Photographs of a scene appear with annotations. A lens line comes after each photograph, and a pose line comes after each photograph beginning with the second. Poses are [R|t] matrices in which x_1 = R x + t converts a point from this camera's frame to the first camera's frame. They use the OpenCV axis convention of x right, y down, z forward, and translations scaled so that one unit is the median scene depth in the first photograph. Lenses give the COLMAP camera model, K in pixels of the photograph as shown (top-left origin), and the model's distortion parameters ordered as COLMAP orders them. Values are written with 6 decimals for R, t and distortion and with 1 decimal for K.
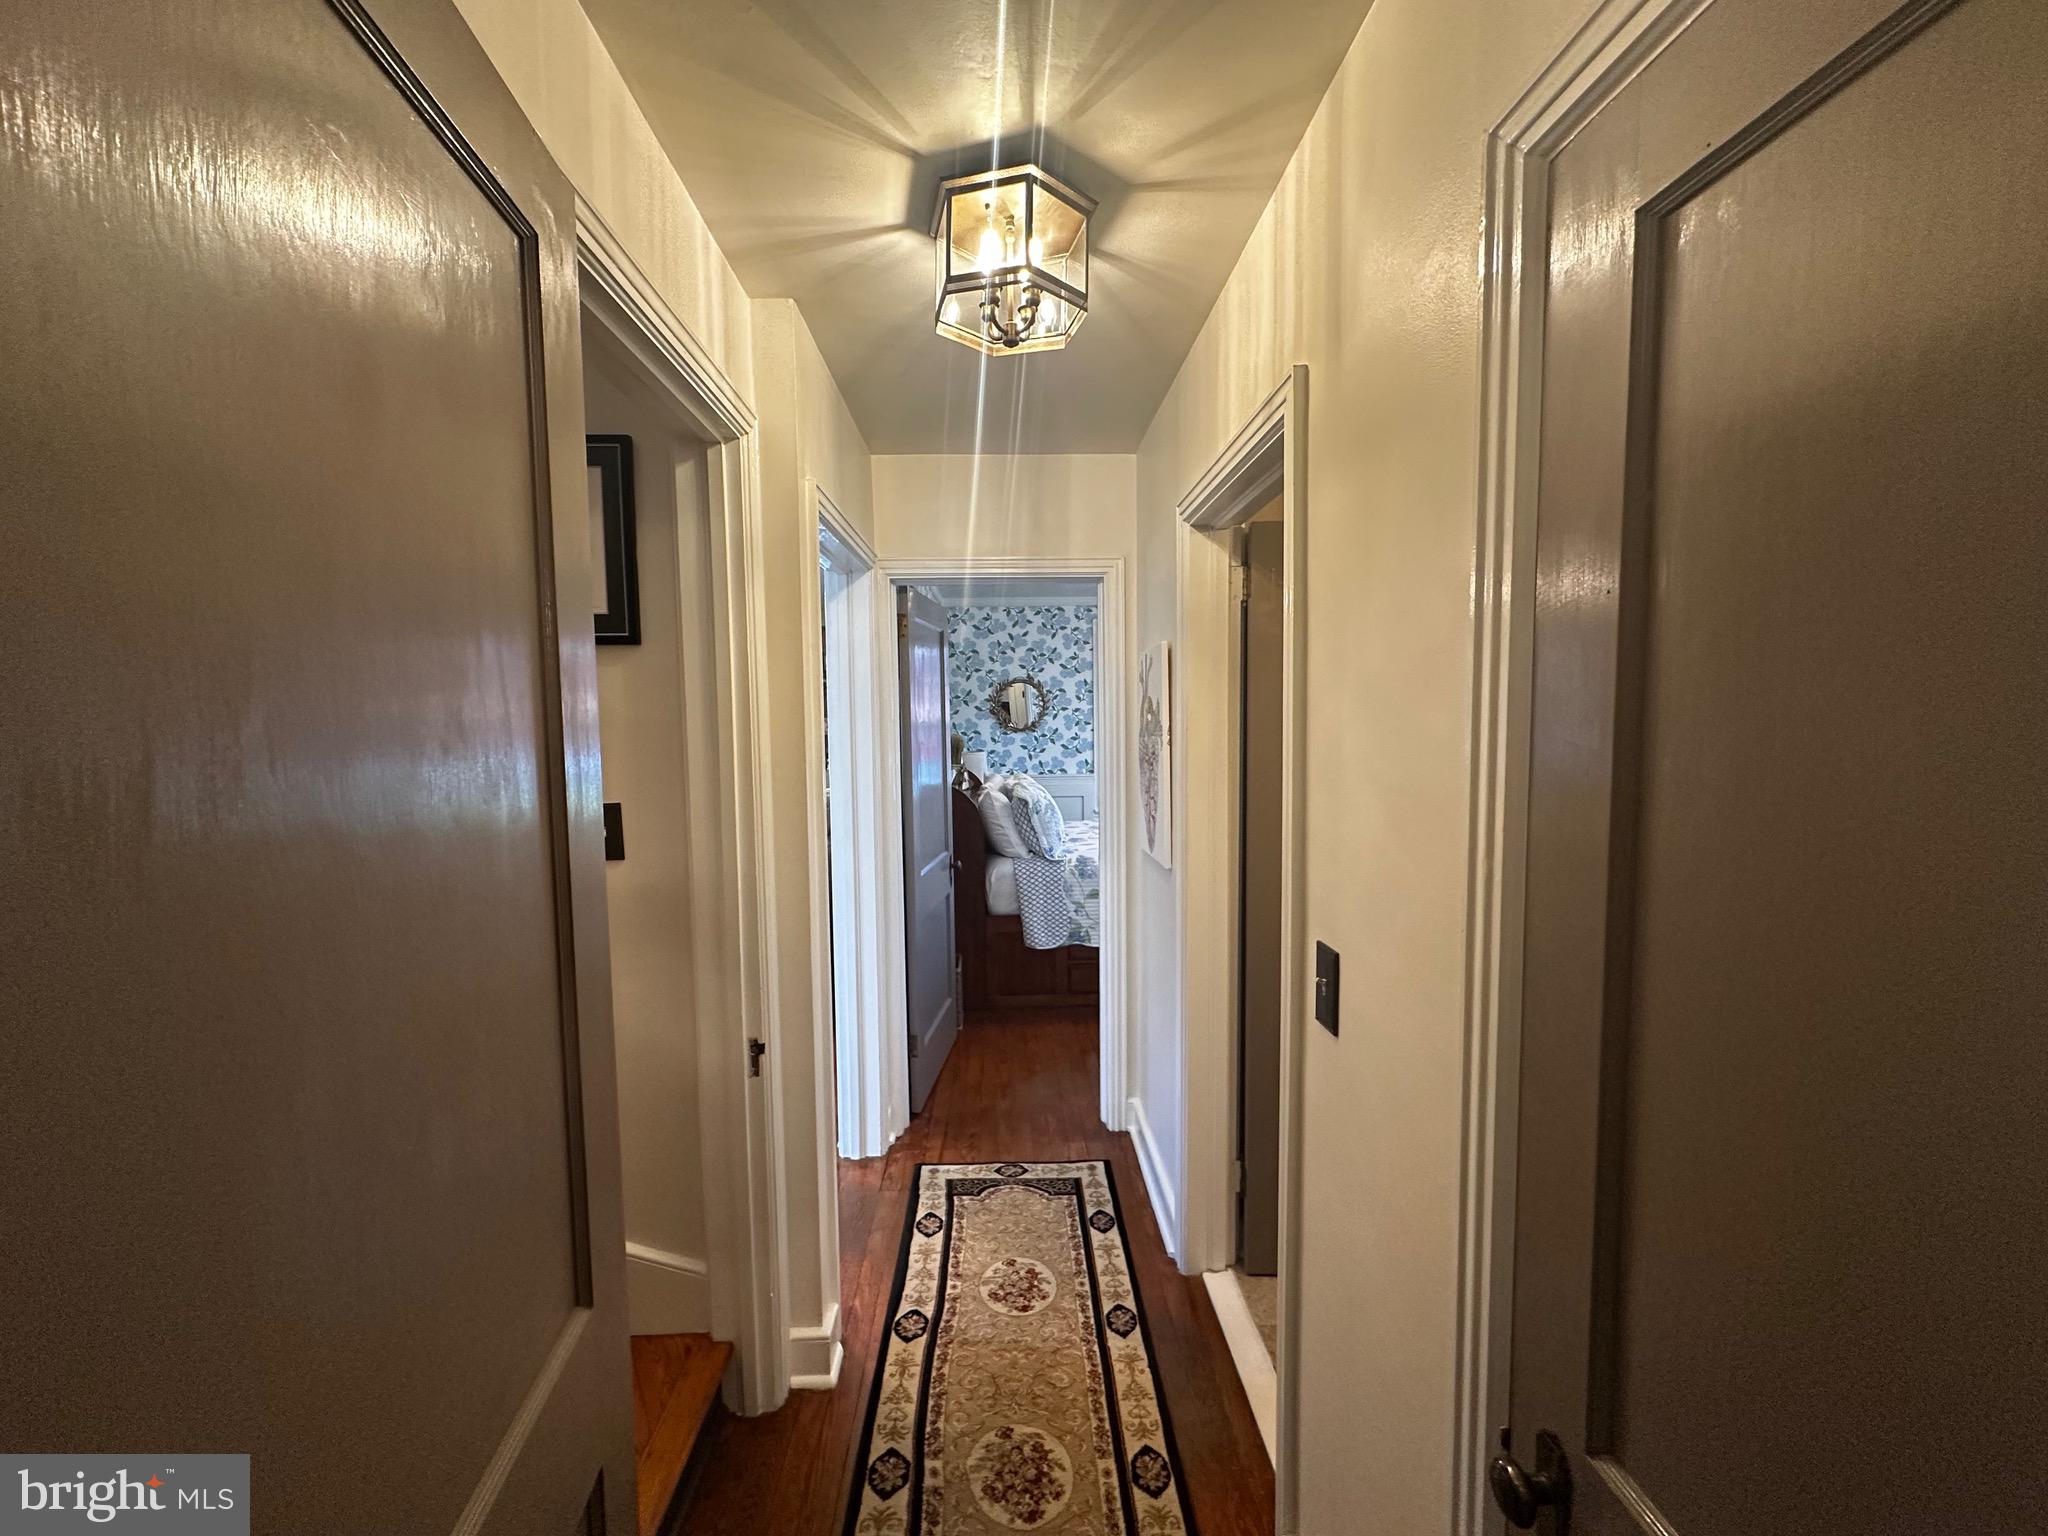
lens RADIAL K [[827.5, 0, 1022.0], [0, 827.5, 771.3], [0, 0, 1]] dist [-0.001611, 0.000931]
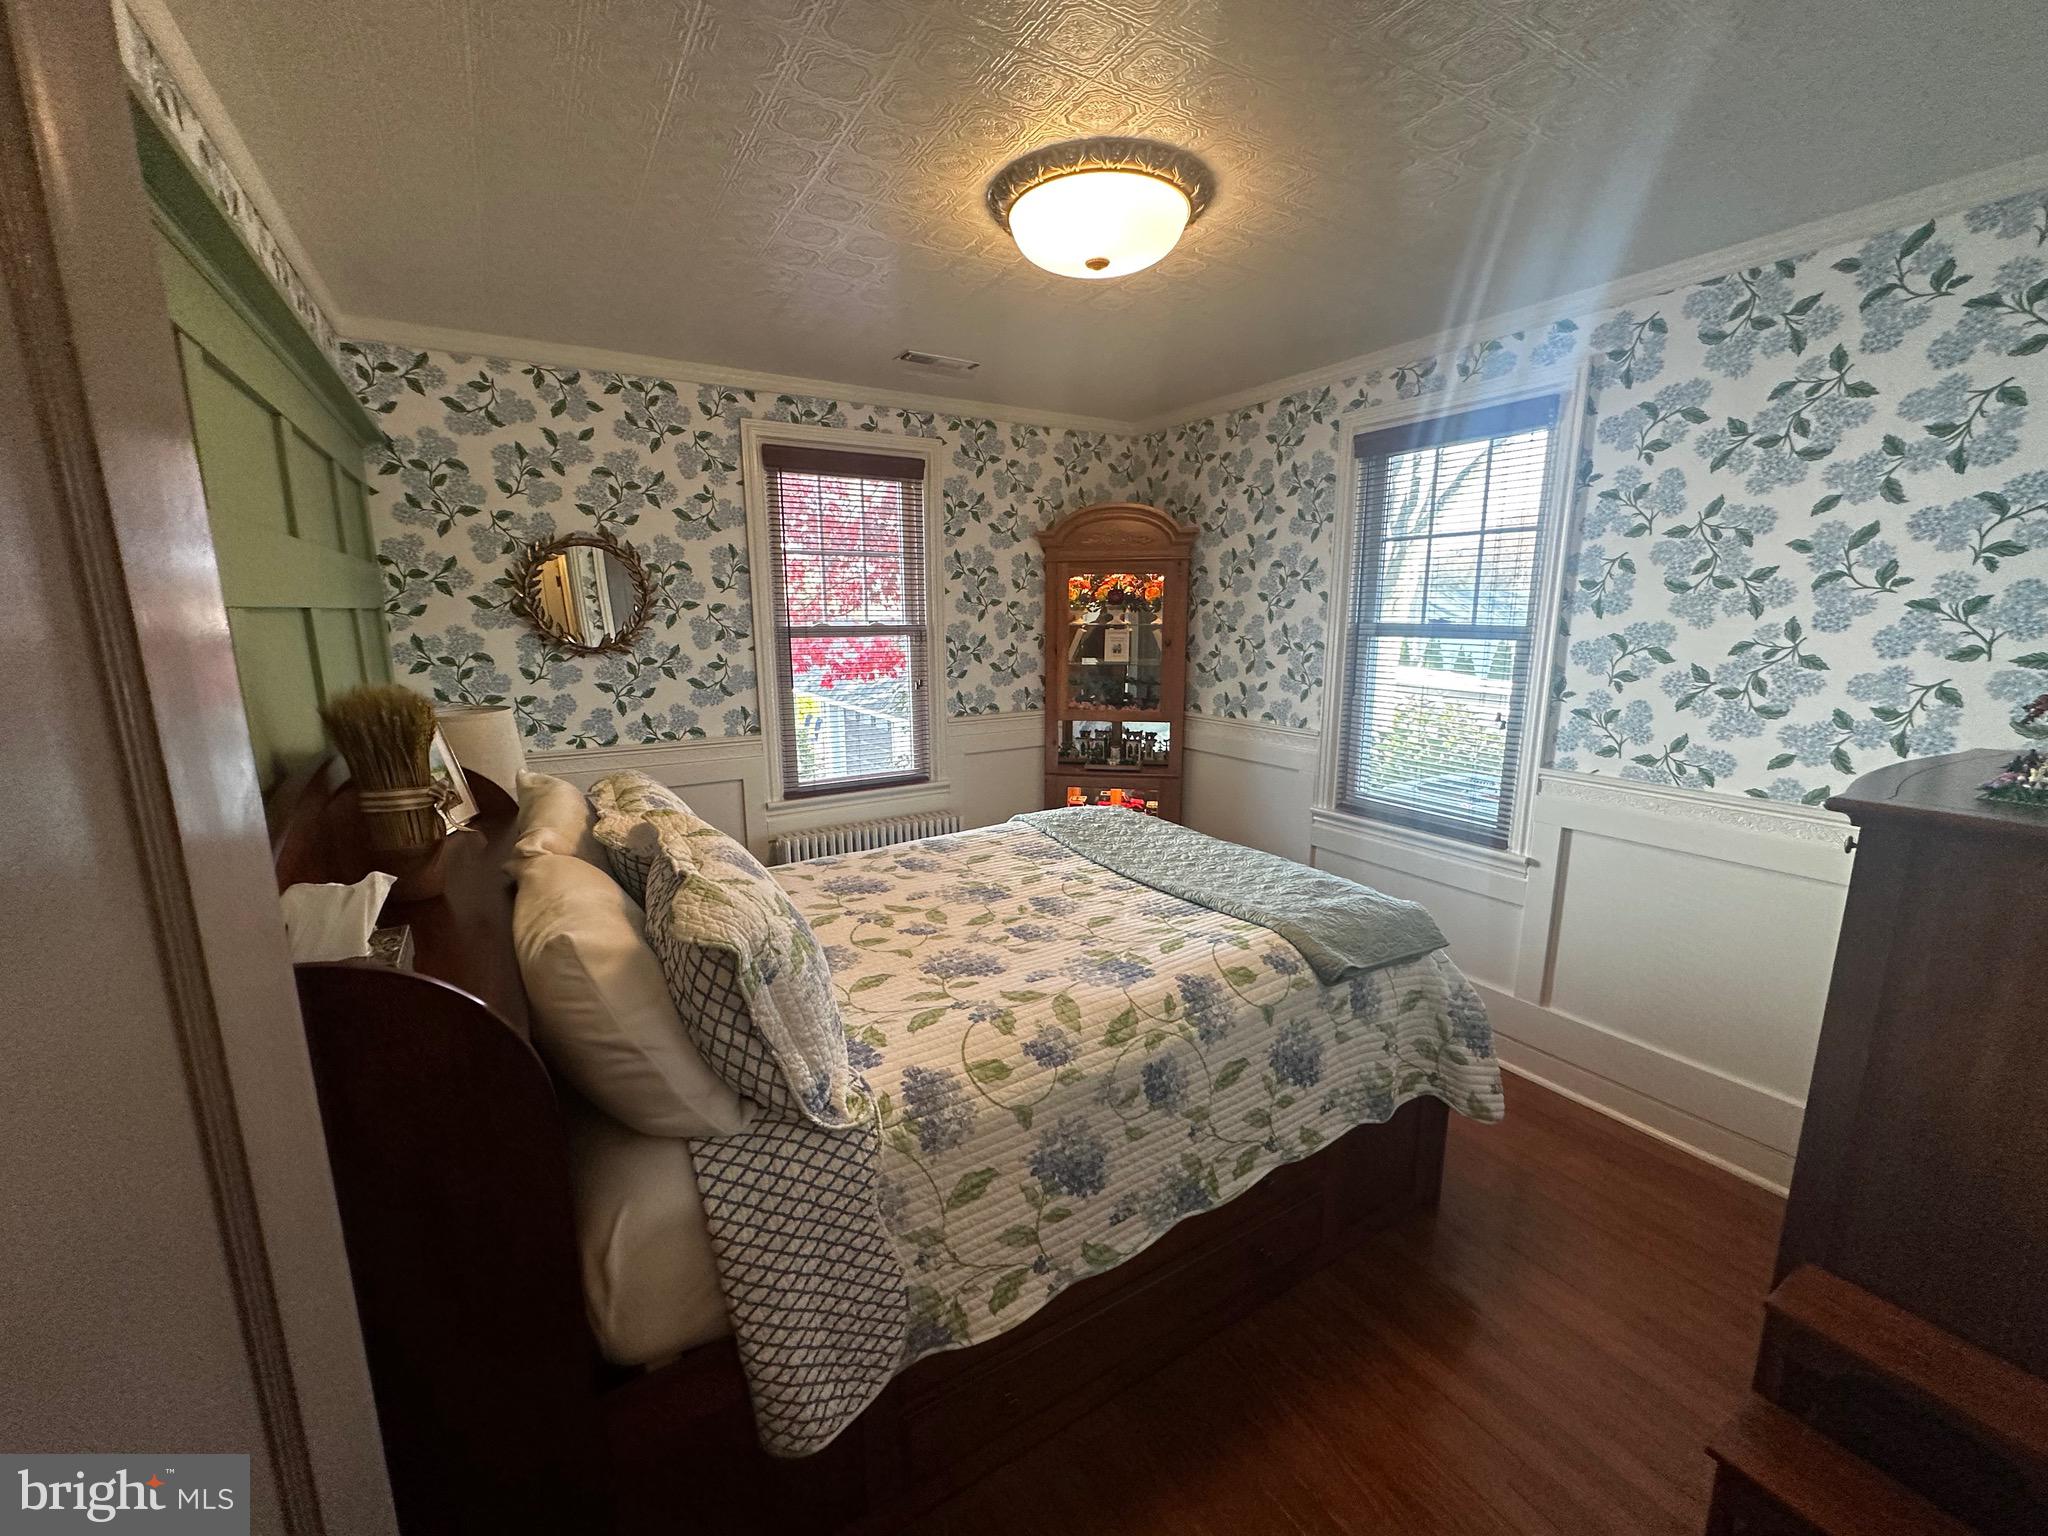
lens RADIAL K [[827.5, 0, 1022.0], [0, 827.5, 771.3], [0, 0, 1]] dist [-0.001611, 0.000931]
pose [[0.868974, -0.084748, 0.487546, -0.024777], [0.027348, 0.991945, 0.123683, -0.033766], [-0.494101, -0.094144, 0.864292, 0.477935]]
